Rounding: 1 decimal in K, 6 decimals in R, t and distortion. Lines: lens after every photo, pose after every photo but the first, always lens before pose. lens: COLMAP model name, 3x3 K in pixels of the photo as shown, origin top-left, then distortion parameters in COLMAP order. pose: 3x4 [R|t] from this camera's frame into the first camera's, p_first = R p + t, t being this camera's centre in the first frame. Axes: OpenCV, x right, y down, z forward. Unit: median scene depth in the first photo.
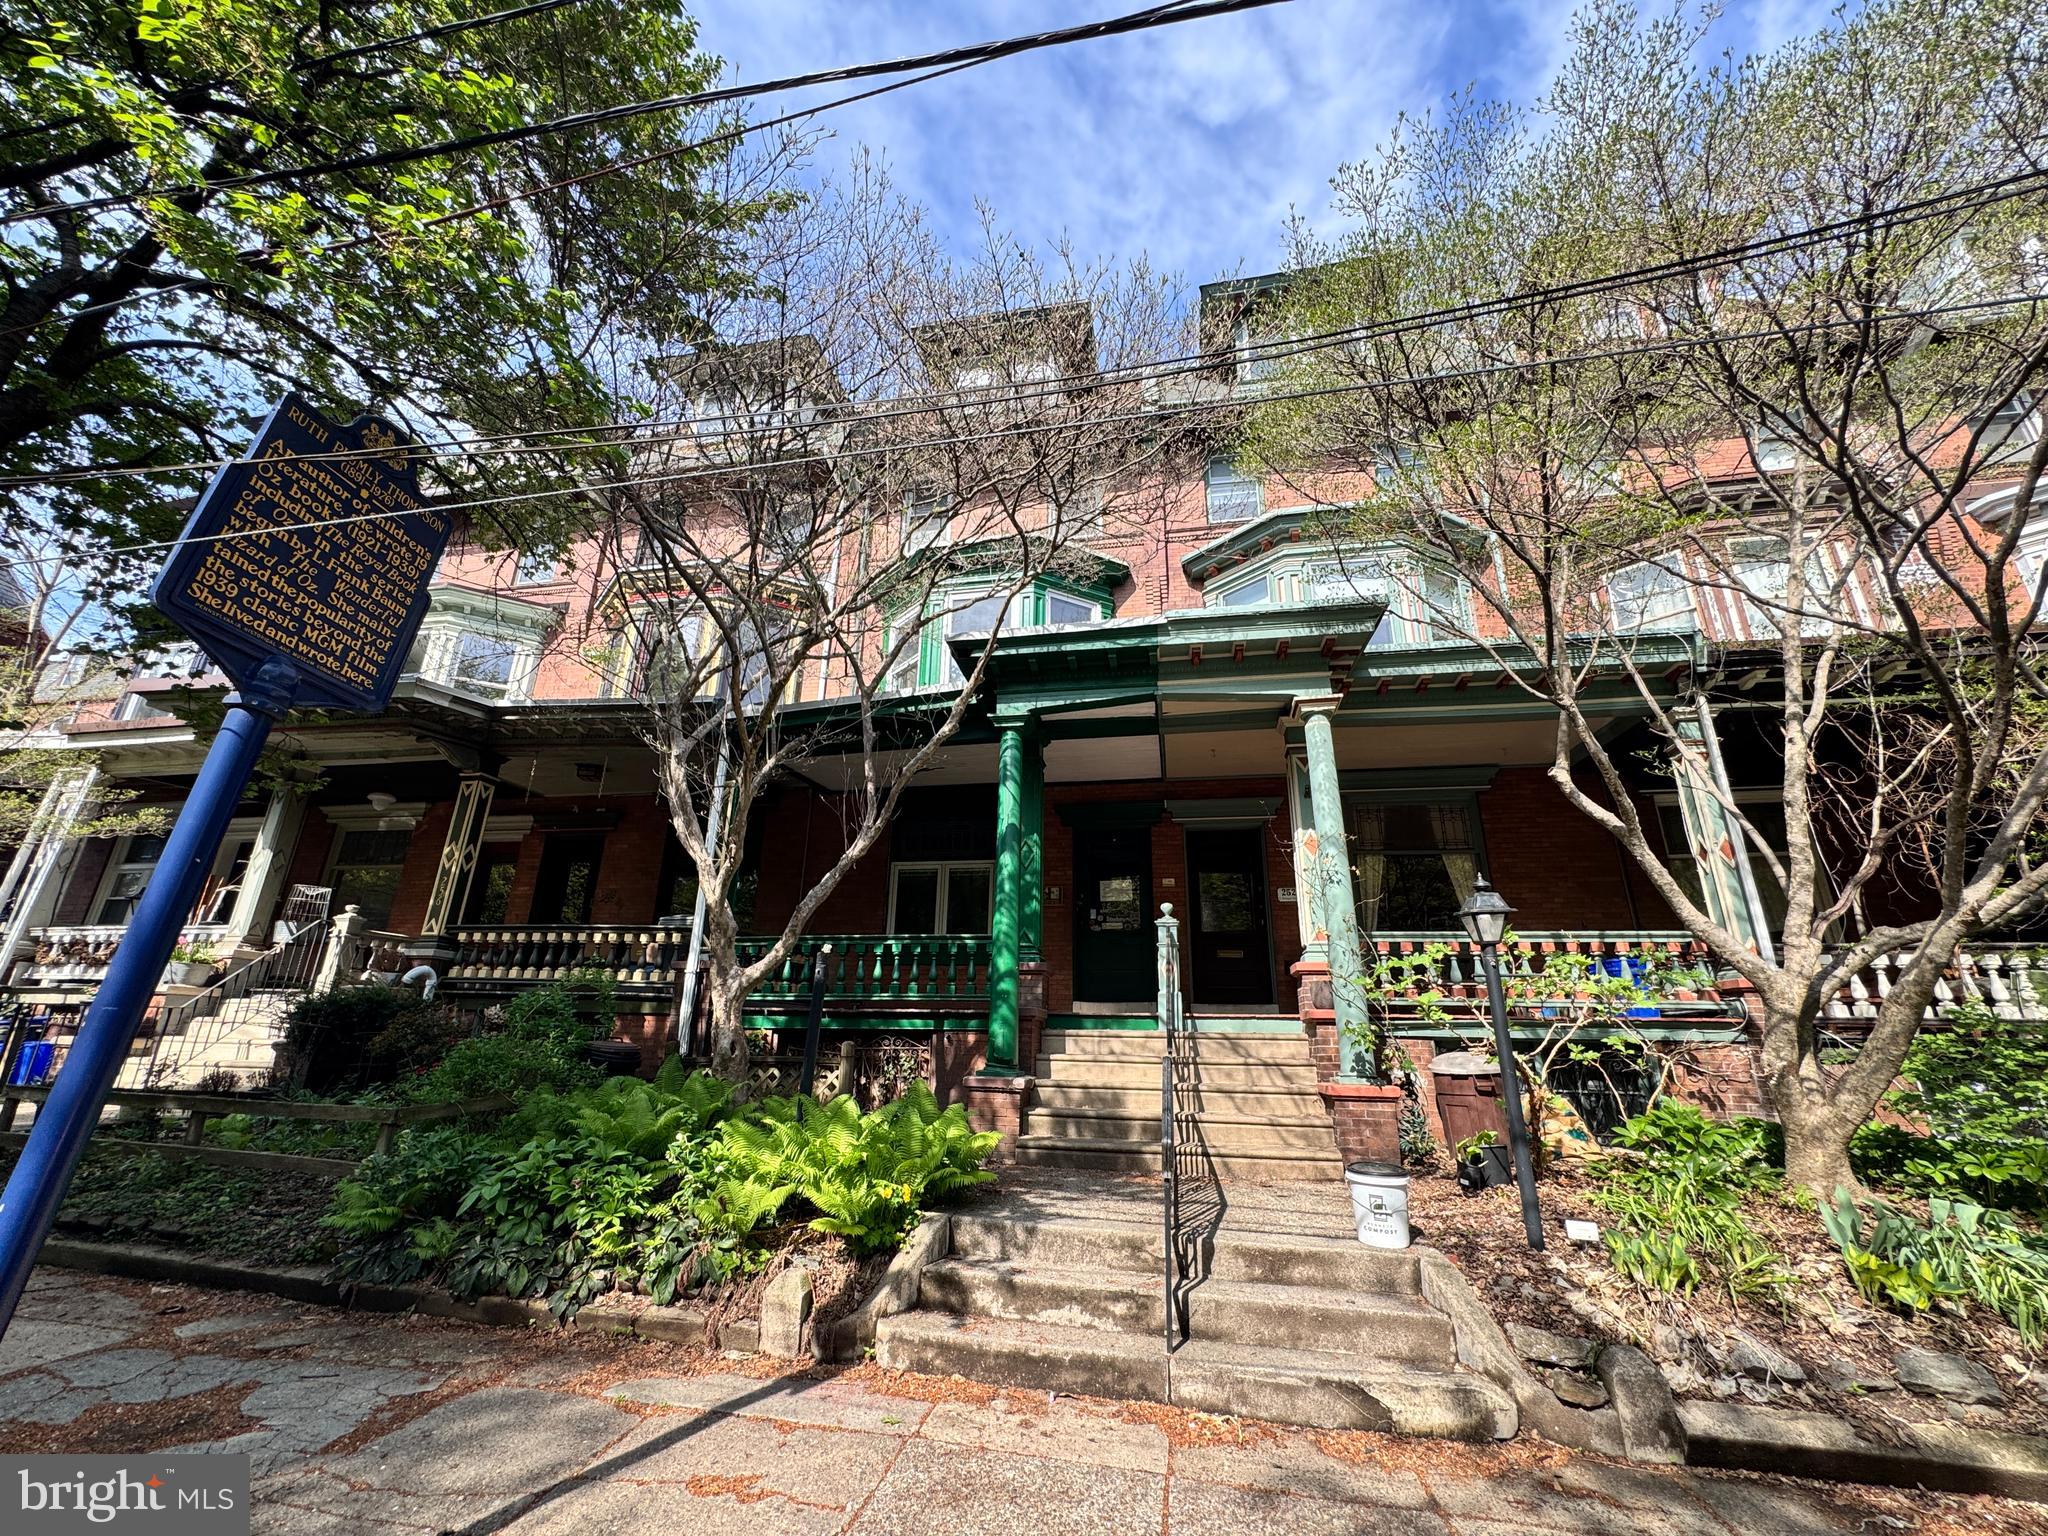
lens RADIAL K [[824.1, 0, 1024.0], [0, 824.1, 768.0], [0, 0, 1]] dist [-0.001401, -0.000138]
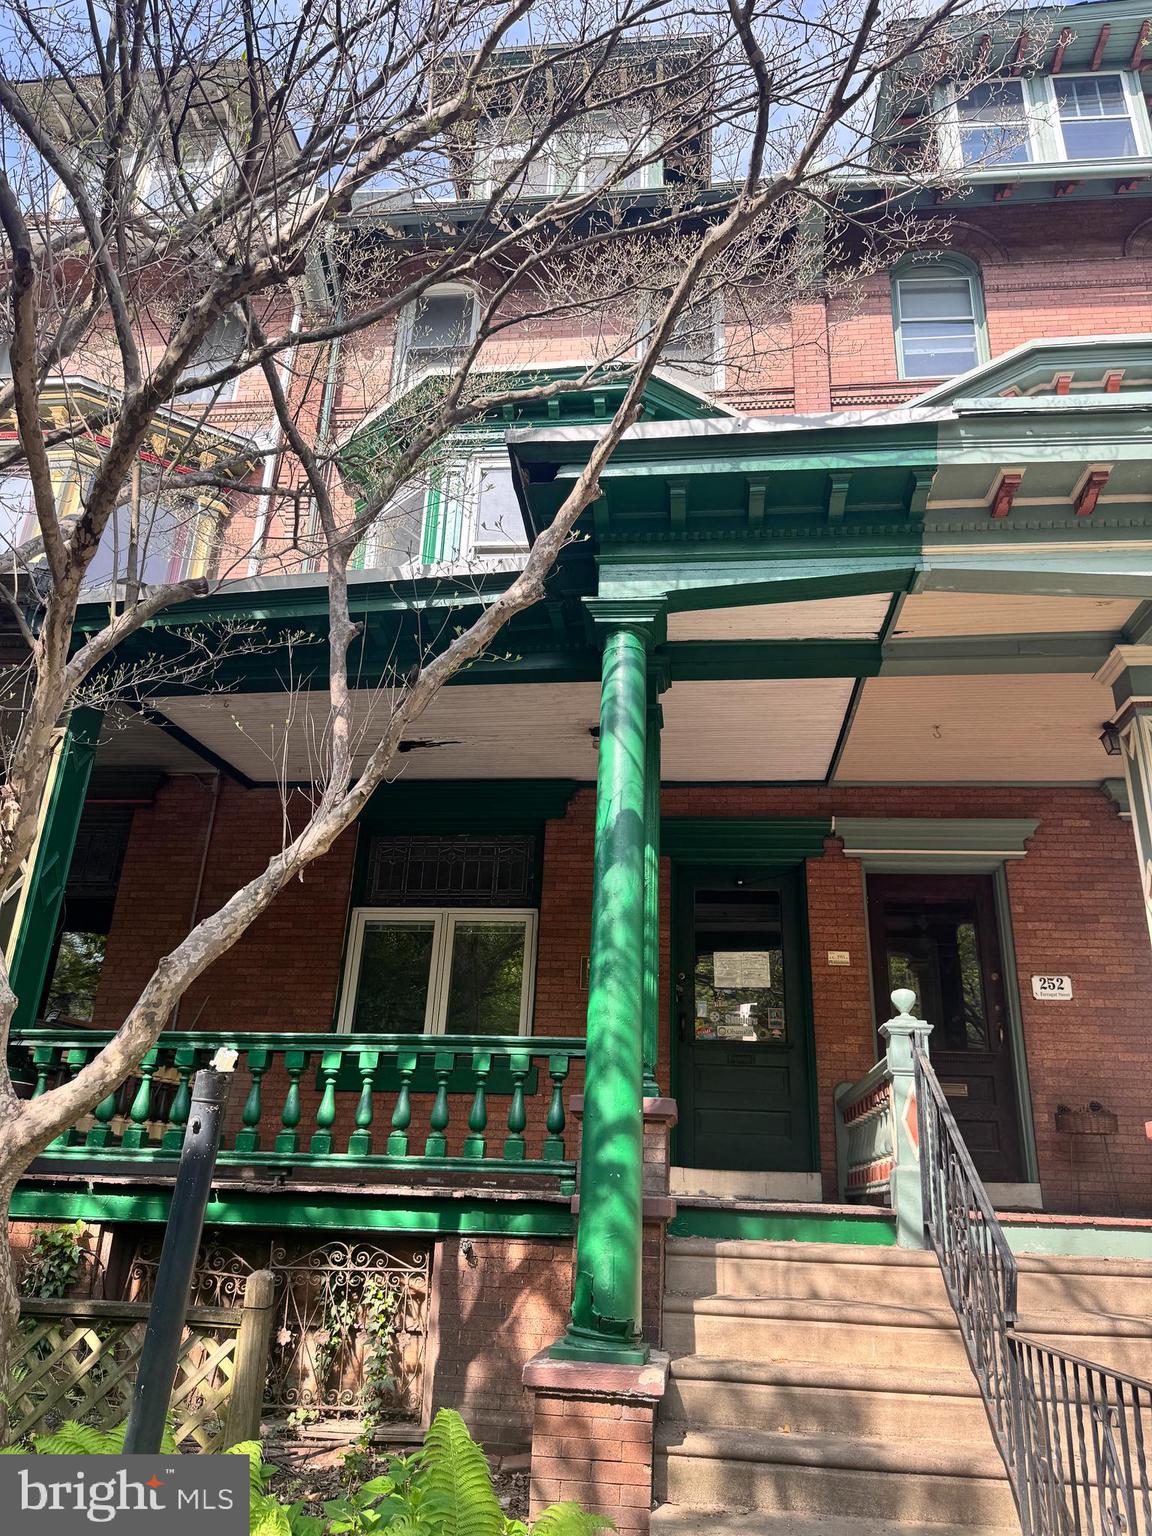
lens RADIAL K [[1075.5, 0, 576.0], [0, 1075.5, 768.0], [0, 0, 1]] dist [0.085803, -0.125412]
pose [[0.997039, 0.047351, 0.060596, -0.081562], [-0.044161, 0.997620, -0.052957, 0.073890], [-0.062959, 0.050124, 0.996757, 0.341061]]
